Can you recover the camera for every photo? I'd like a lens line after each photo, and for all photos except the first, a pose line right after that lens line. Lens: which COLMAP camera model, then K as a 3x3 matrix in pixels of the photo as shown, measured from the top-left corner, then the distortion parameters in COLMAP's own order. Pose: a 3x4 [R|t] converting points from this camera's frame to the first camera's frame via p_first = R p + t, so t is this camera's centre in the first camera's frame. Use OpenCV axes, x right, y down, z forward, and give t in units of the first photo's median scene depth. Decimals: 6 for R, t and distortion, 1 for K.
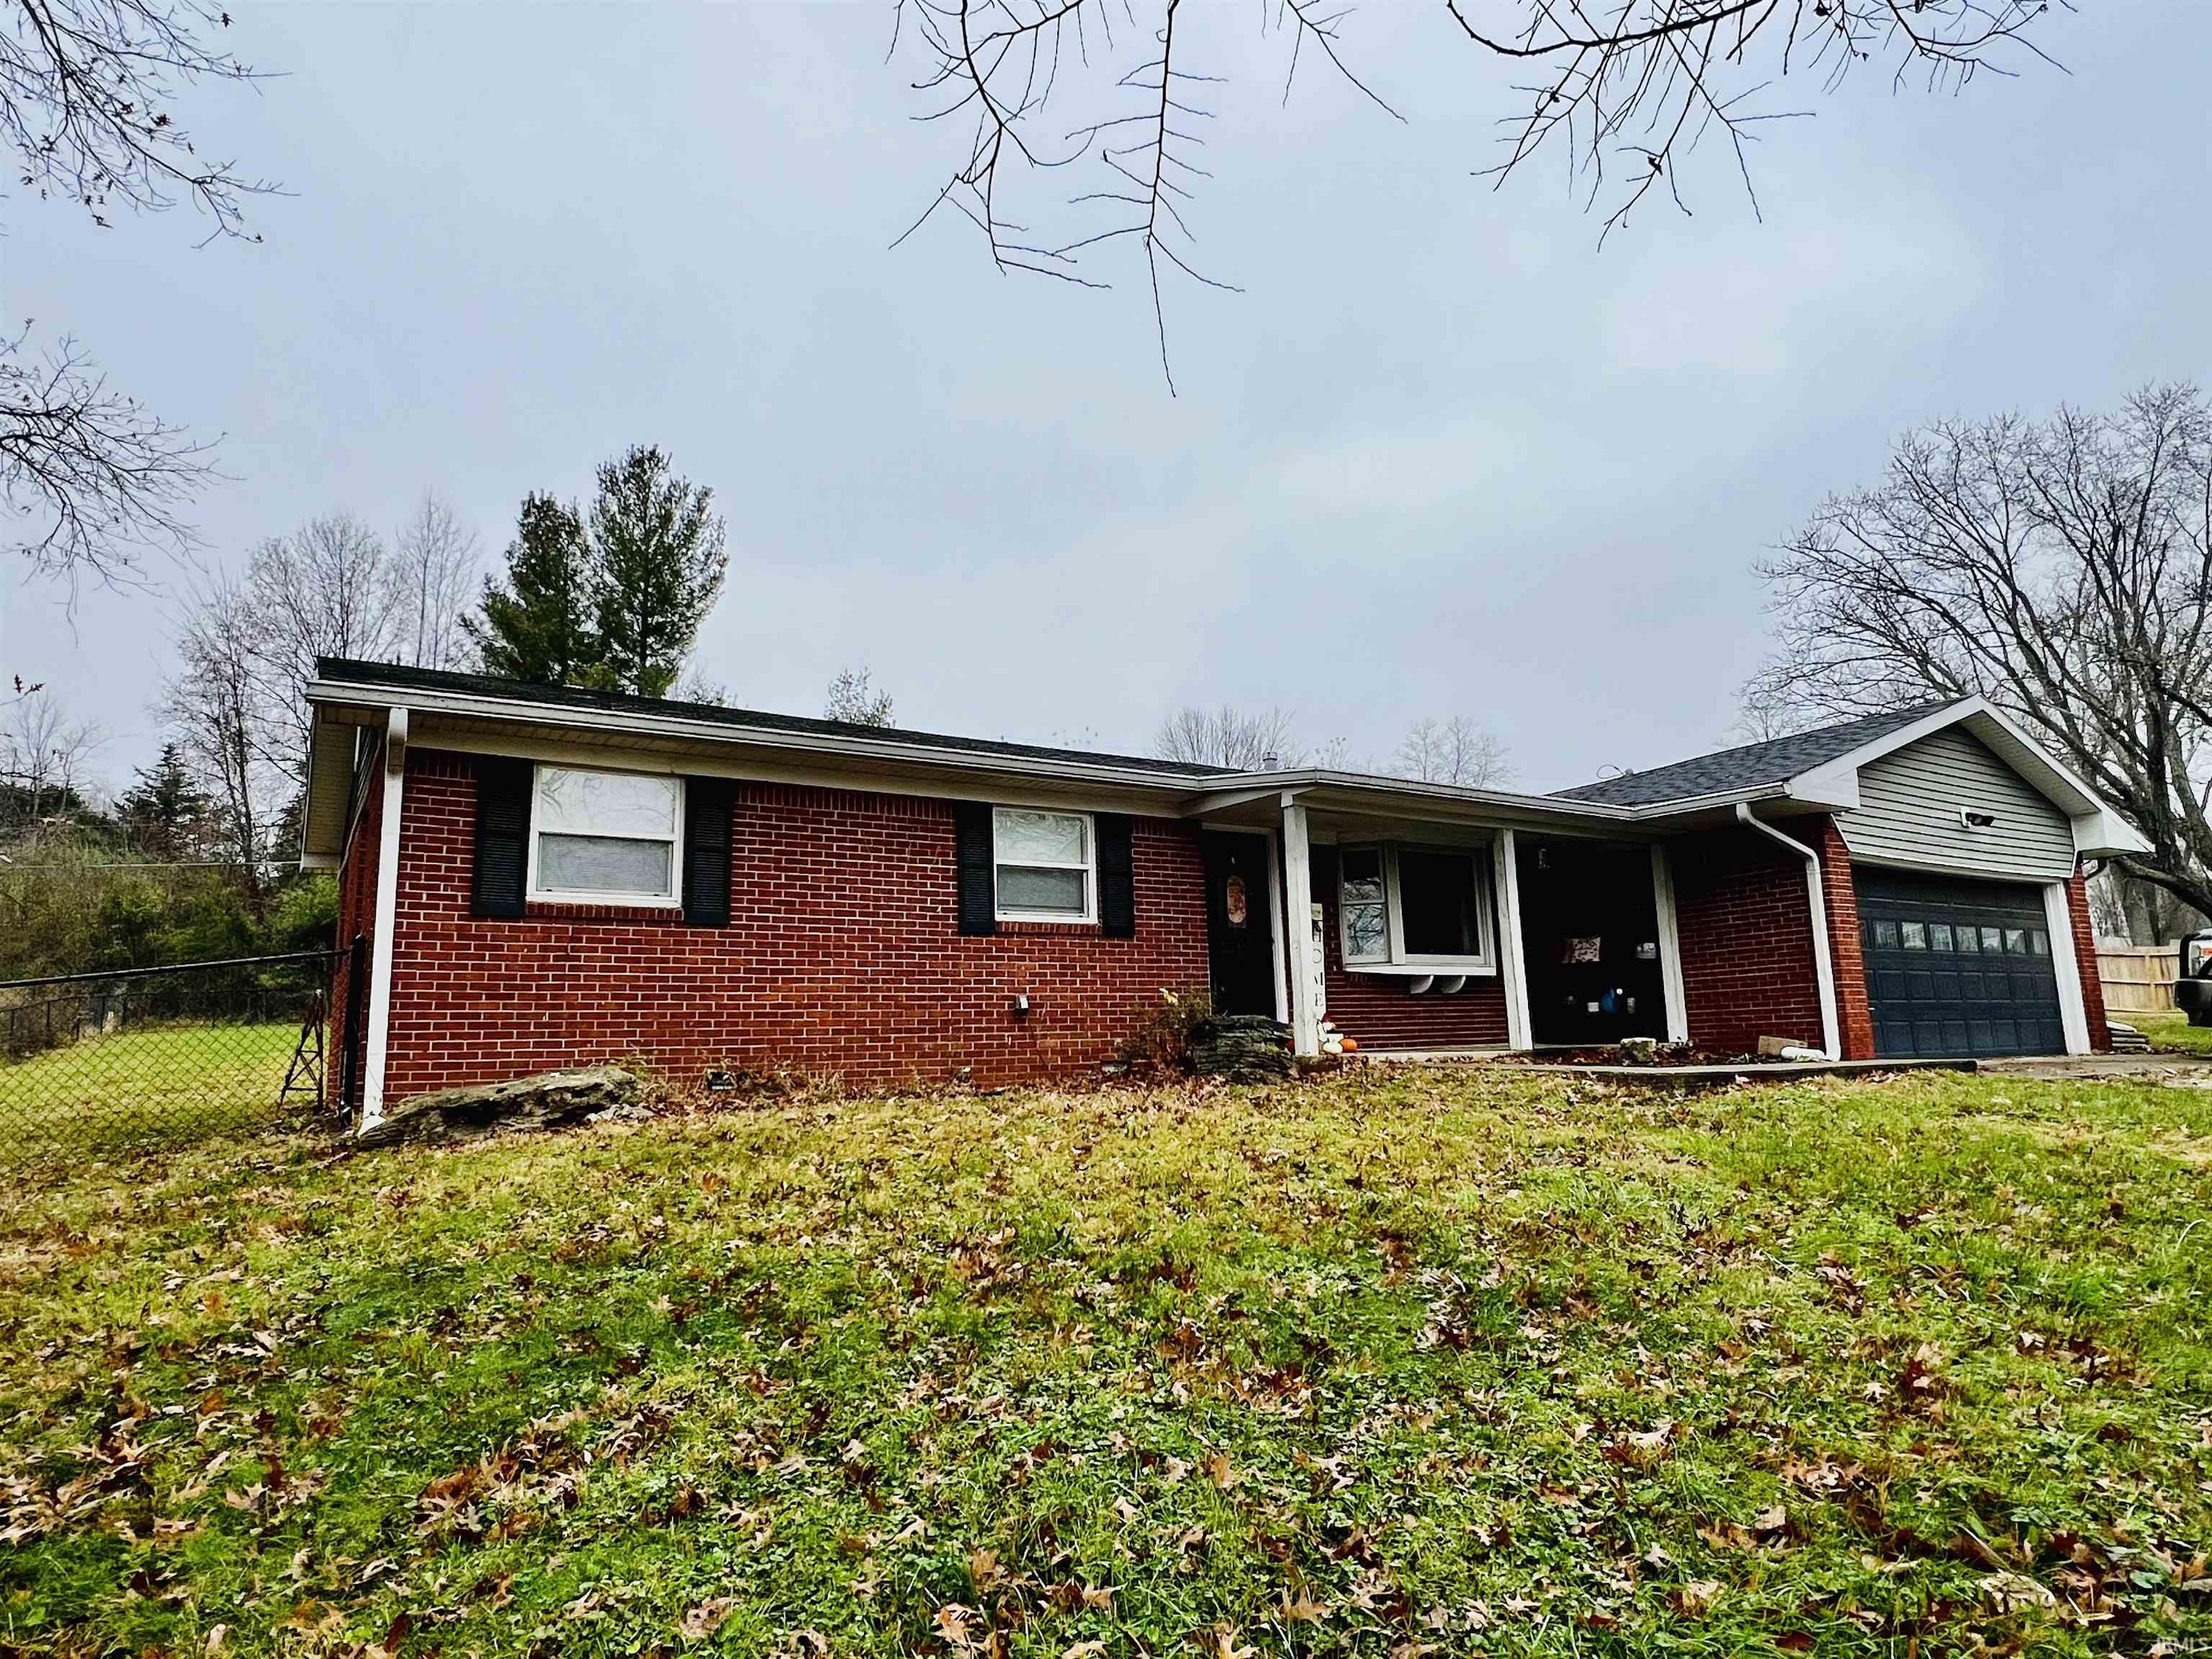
lens RADIAL K [[1251.5, 0, 1106.0], [0, 1251.5, 829.5], [0, 0, 1]] dist [-0.004914, -0.000332]
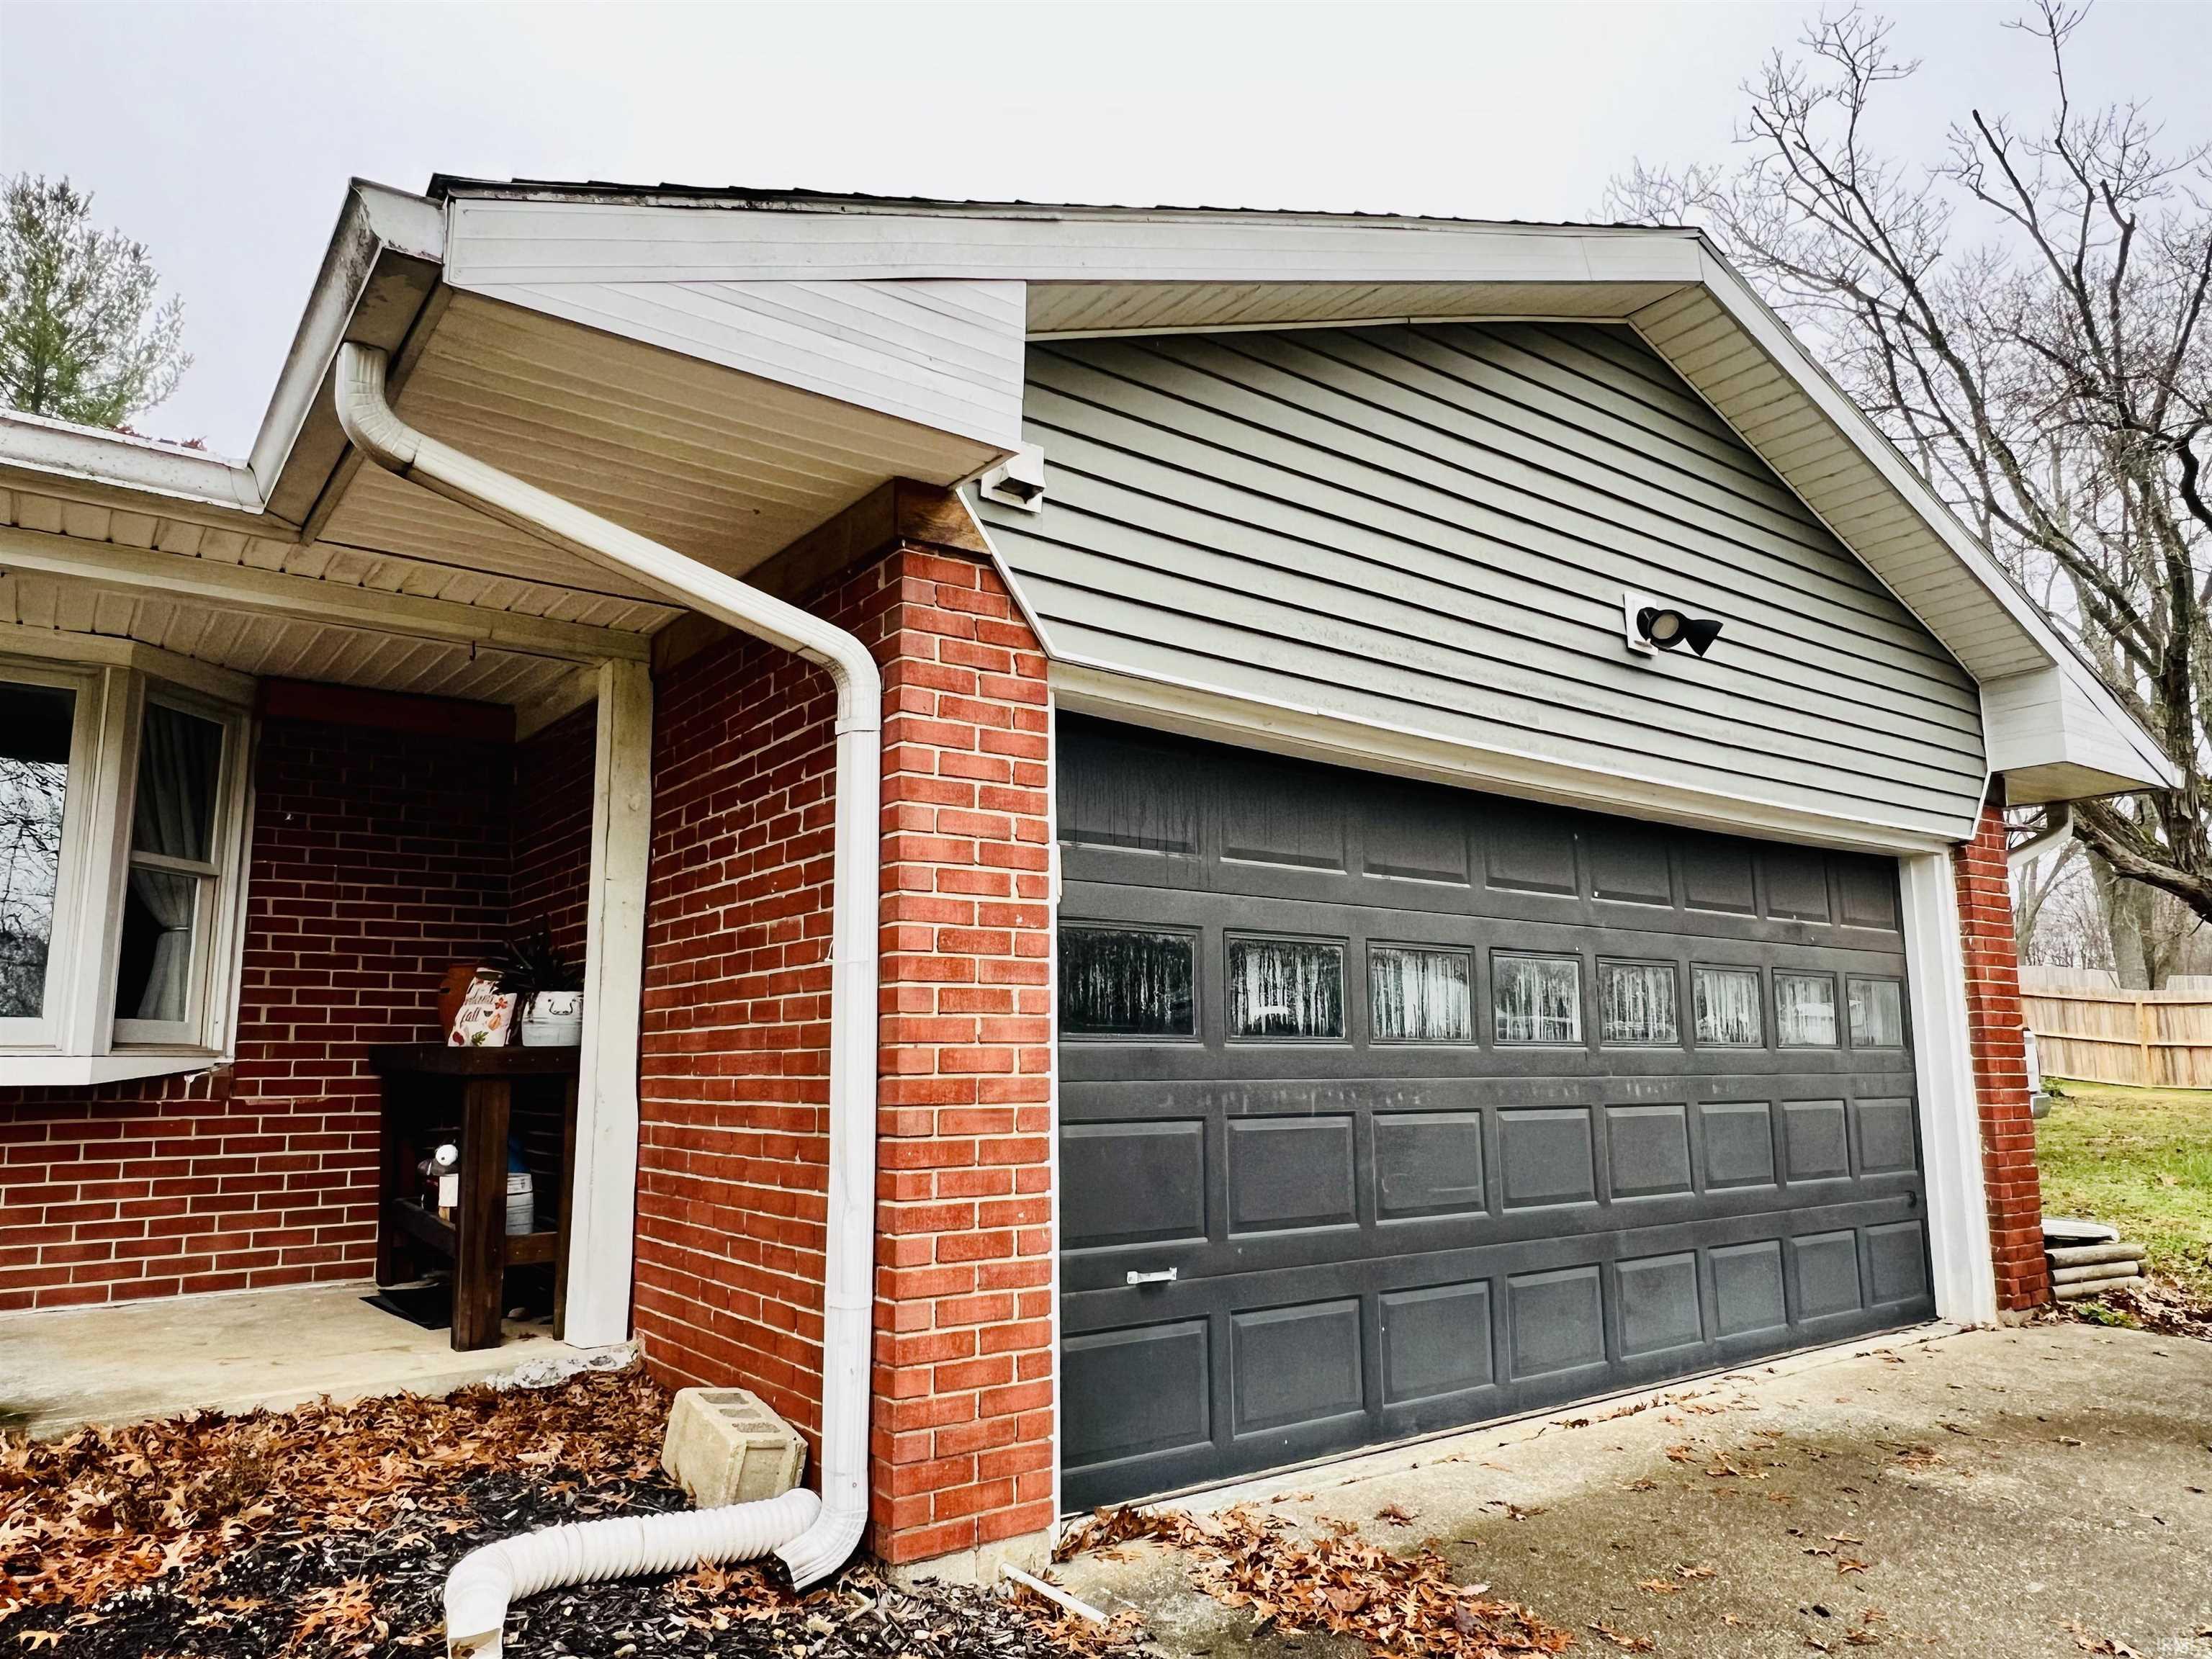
lens RADIAL K [[1473.0, 0, 1106.0], [0, 1473.0, 829.5], [0, 0, 1]] dist [-0.001232, -0.001399]
pose [[0.995973, 0.033596, 0.083121, 0.480248], [-0.034645, 0.999337, 0.011201, 0.039808], [-0.082690, -0.014035, 0.996477, 0.583761]]
